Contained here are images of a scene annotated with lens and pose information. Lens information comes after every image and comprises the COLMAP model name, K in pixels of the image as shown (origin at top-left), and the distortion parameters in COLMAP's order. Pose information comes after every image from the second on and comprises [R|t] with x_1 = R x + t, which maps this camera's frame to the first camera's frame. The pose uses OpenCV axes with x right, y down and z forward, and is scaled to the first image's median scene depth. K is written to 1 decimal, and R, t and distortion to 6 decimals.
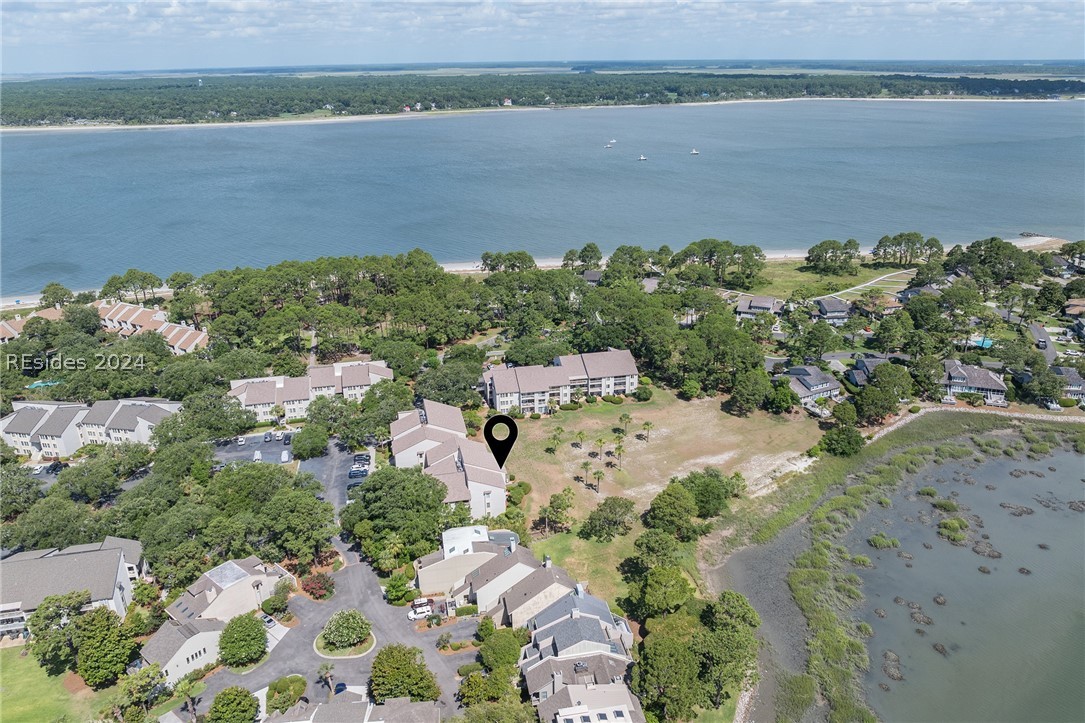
lens RADIAL K [[760.2, 0, 547.6], [0, 760.2, 362.1], [0, 0, 1]] dist [-0.056609, 0.027983]
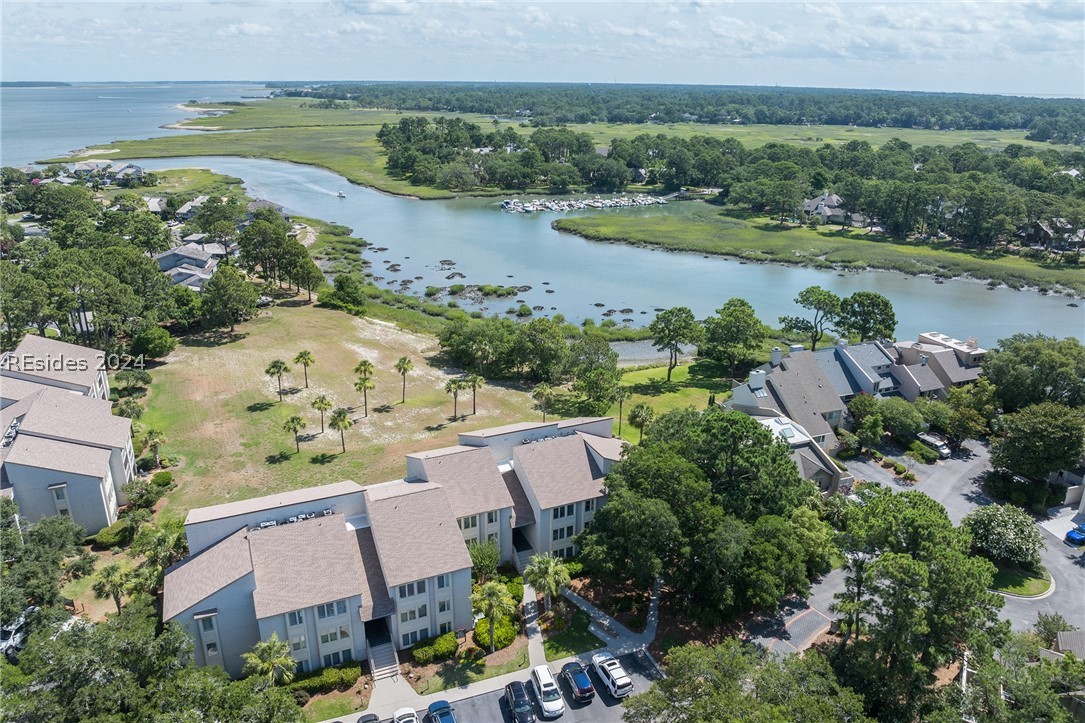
lens RADIAL K [[761.1, 0, 549.0], [0, 761.1, 356.4], [0, 0, 1]] dist [-0.017969, -0.035046]
pose [[-0.188564, -0.326332, 0.926256, -0.263392], [0.359676, 0.854694, 0.374341, -0.041713], [-0.913825, 0.403740, -0.043790, 0.490014]]
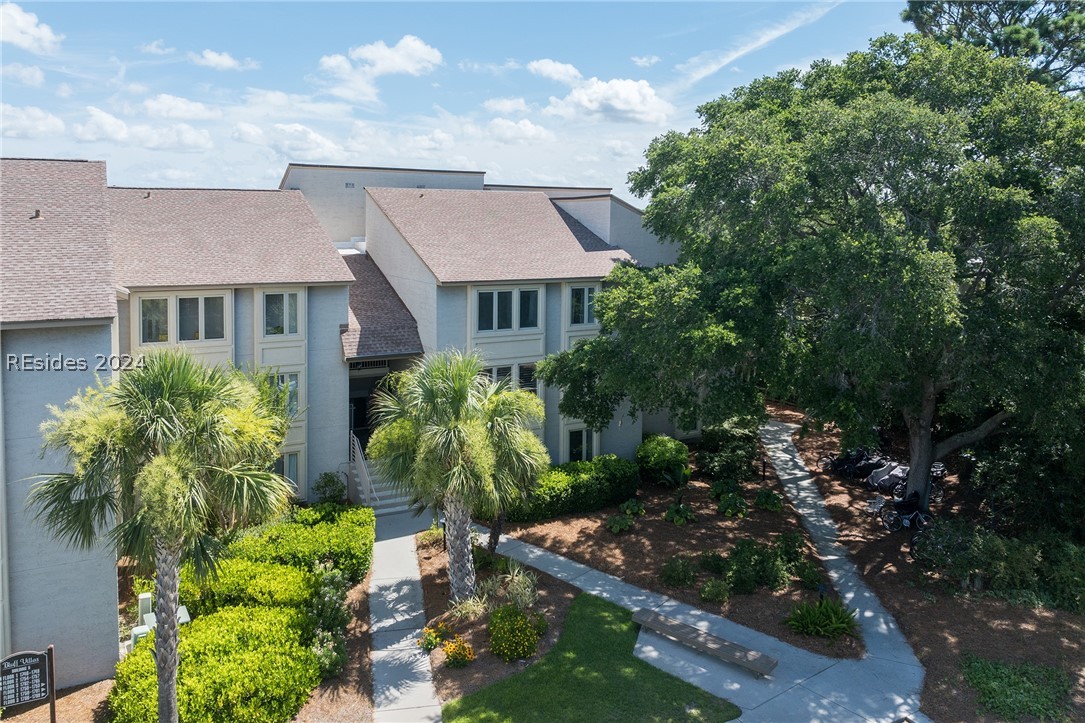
lens RADIAL K [[790.3, 0, 532.5], [0, 790.3, 260.4], [0, 0, 1]] dist [-0.003272, -0.047132]
pose [[-0.279049, -0.032273, 0.959735, -0.151643], [0.351744, 0.926538, 0.133429, 0.063257], [-0.893537, 0.374813, -0.247197, 0.508759]]
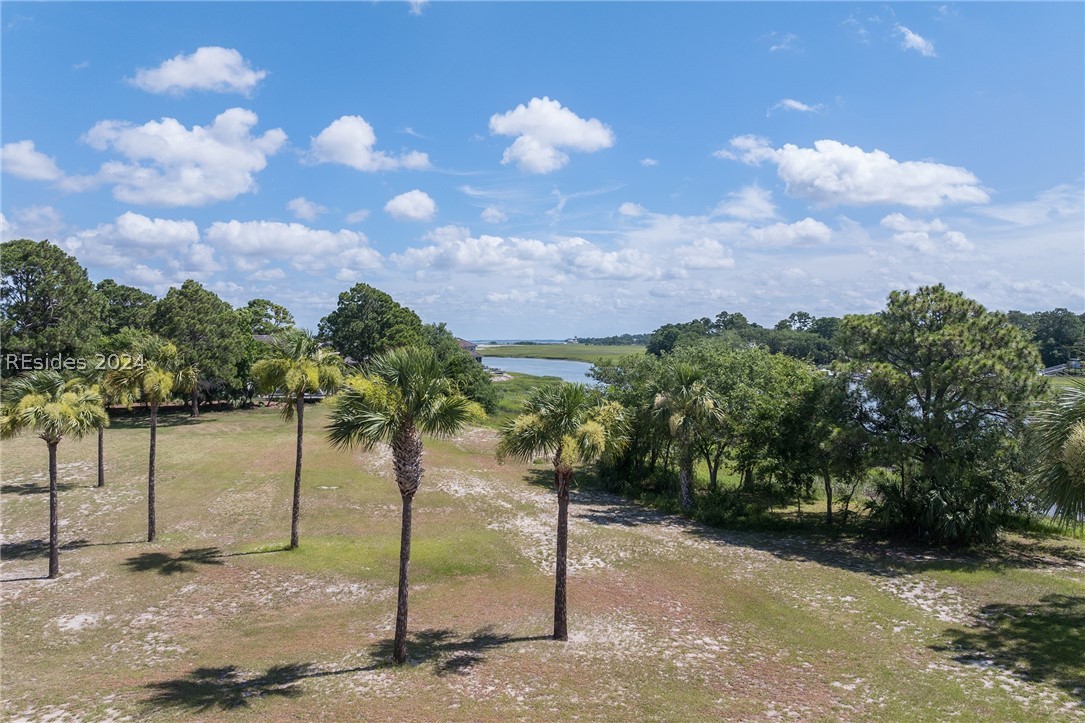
lens RADIAL K [[760.2, 0, 547.6], [0, 760.2, 362.1], [0, 0, 1]] dist [-0.056609, 0.027983]
pose [[0.179563, -0.014177, 0.983644, -0.016624], [0.369295, 0.927739, -0.054043, 0.073629], [-0.911799, 0.372959, 0.171823, 0.499603]]
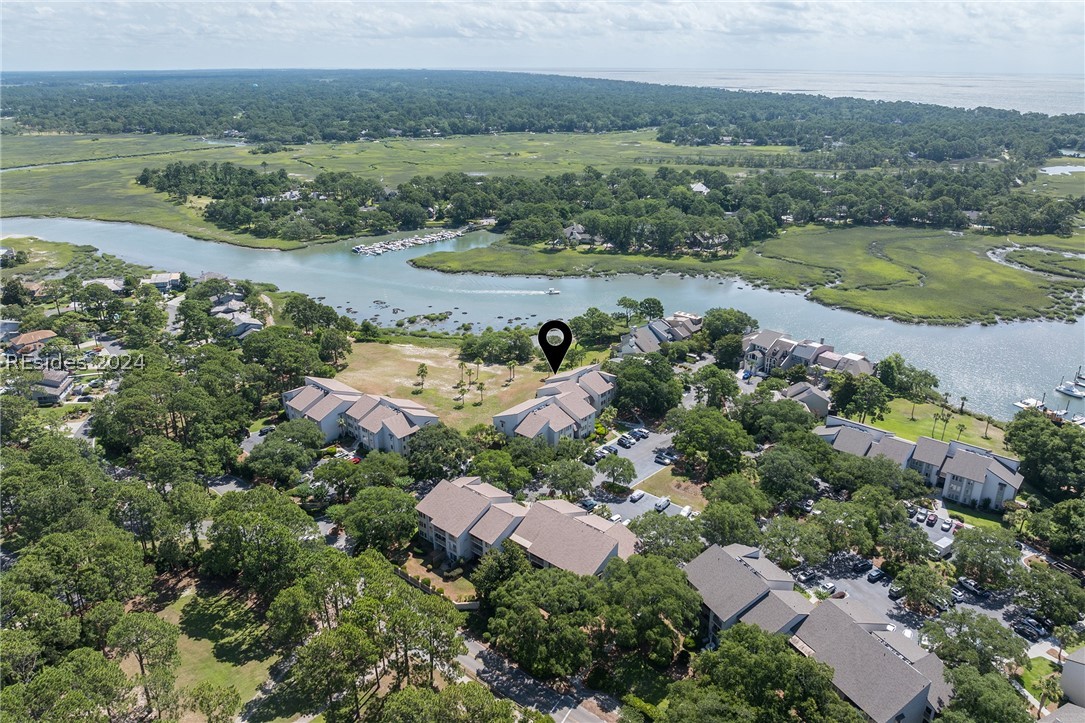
lens RADIAL K [[760.2, 0, 547.6], [0, 760.2, 362.1], [0, 0, 1]] dist [-0.056609, 0.027983]
pose [[-0.583342, -0.288340, 0.759323, -0.524471], [0.308600, 0.786079, 0.535579, -0.296187], [-0.751317, 0.546753, -0.369571, 0.746758]]
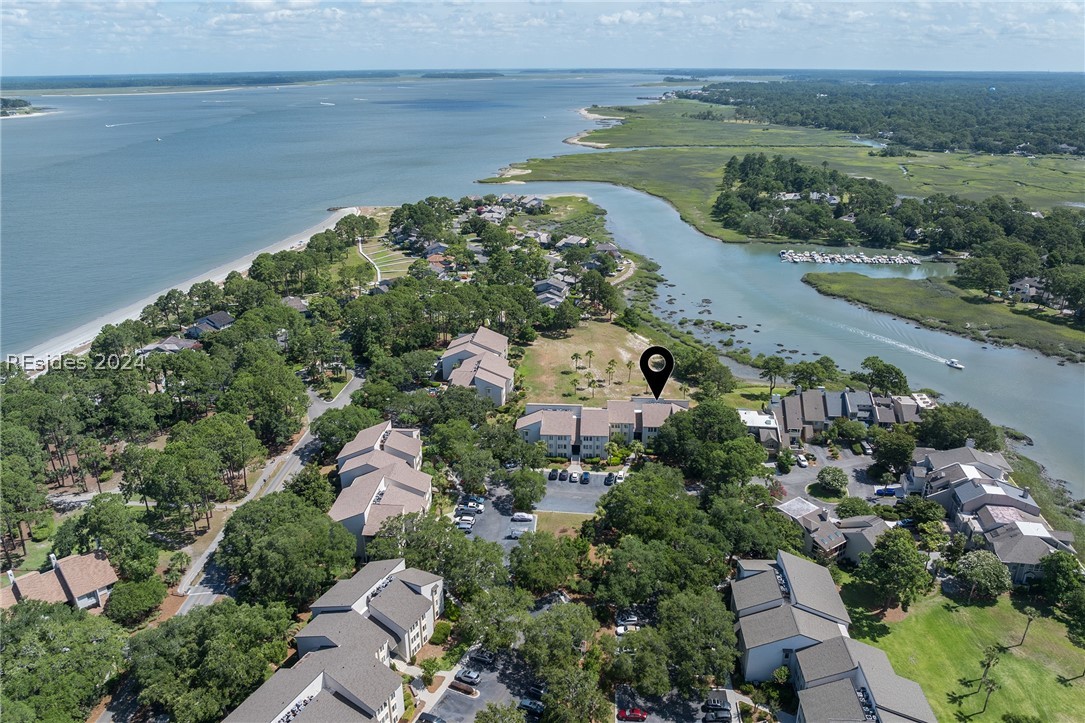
lens RADIAL K [[760.2, 0, 547.6], [0, 760.2, 362.1], [0, 0, 1]] dist [-0.056609, 0.027983]
pose [[0.292947, -0.339675, 0.893758, -0.590513], [0.358524, 0.905587, 0.226657, -0.124545], [-0.886365, 0.254035, 0.387070, 0.332744]]
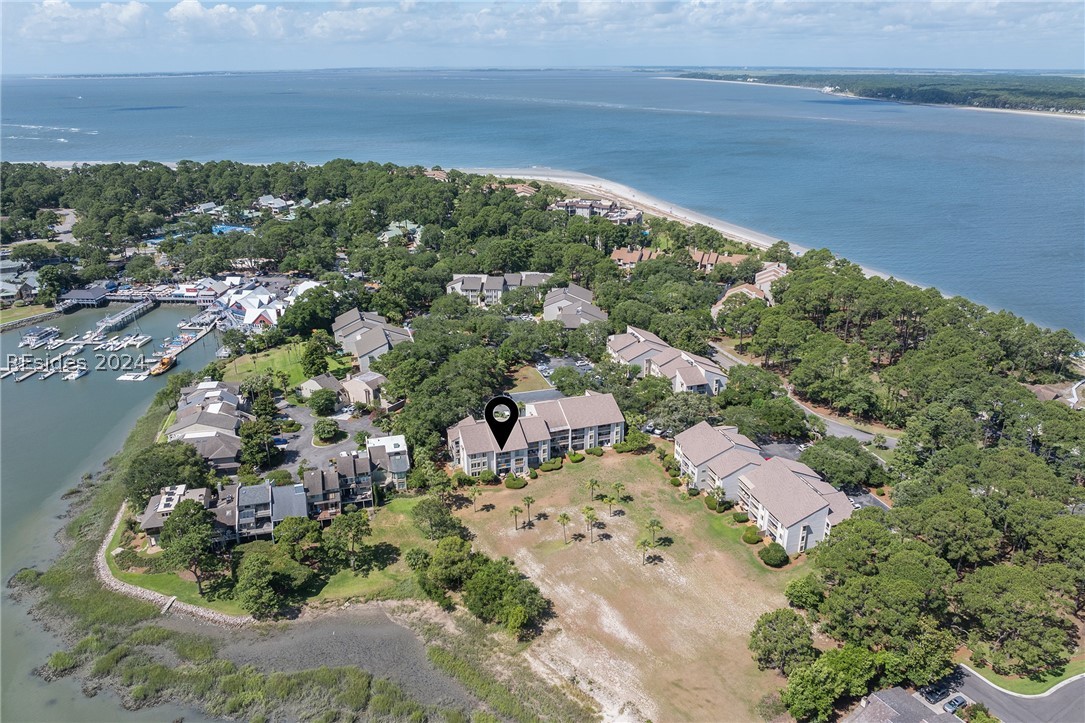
lens RADIAL K [[760.2, 0, 547.6], [0, 760.2, 362.1], [0, 0, 1]] dist [-0.056609, 0.027983]
pose [[0.084345, 0.377507, -0.922157, 0.437794], [-0.370299, 0.871052, 0.322717, -0.165693], [0.925076, 0.314254, 0.213259, 0.397347]]
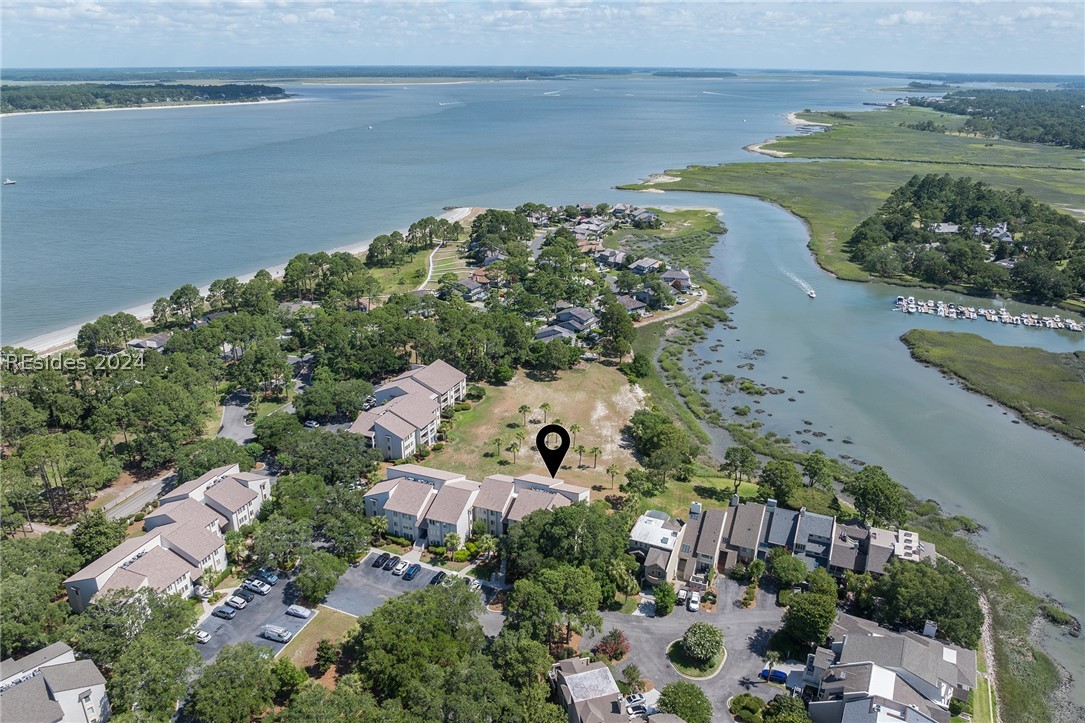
lens RADIAL K [[760.2, 0, 547.6], [0, 760.2, 362.1], [0, 0, 1]] dist [-0.056609, 0.027983]
pose [[0.556838, -0.291374, 0.777838, -0.395809], [0.298206, 0.944150, 0.140194, -0.073296], [-0.775244, 0.153891, 0.612628, 0.188254]]
